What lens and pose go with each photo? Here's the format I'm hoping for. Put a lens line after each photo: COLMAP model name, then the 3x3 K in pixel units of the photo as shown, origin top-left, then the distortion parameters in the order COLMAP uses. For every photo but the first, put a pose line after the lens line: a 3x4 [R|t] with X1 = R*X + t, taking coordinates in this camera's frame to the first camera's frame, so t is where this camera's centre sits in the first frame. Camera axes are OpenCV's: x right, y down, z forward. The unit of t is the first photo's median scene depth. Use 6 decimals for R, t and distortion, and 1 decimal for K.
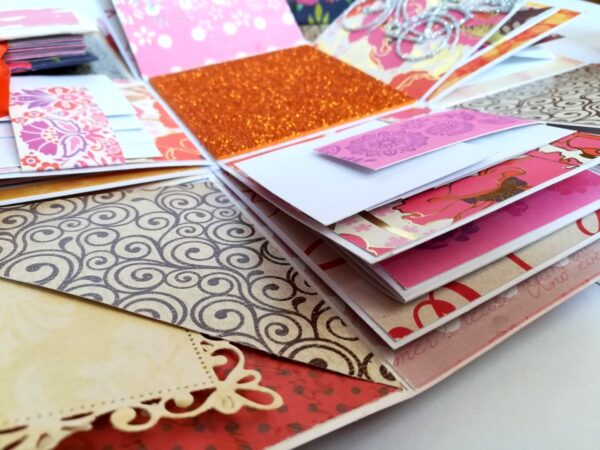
lens RADIAL K [[518.4, 0, 300.0], [0, 518.4, 225.0], [0, 0, 1]] dist [-0.087661, 0.131300]
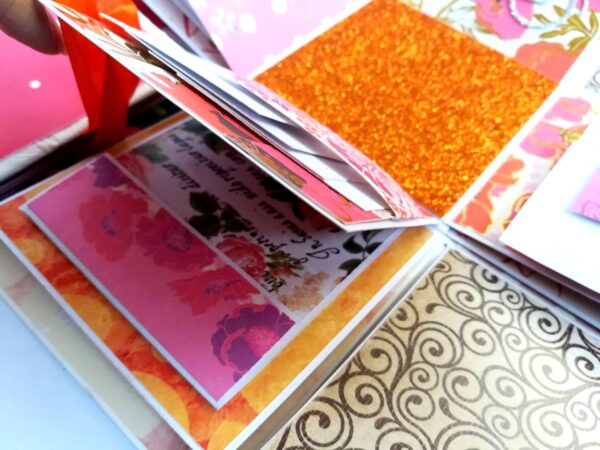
lens RADIAL K [[518.4, 0, 300.0], [0, 518.4, 225.0], [0, 0, 1]] dist [-0.087661, 0.131300]
pose [[0.936542, -0.235140, 0.259996, -0.721697], [0.127531, 0.919386, 0.372110, -0.552213], [-0.326534, -0.315339, 0.891031, 0.275102]]
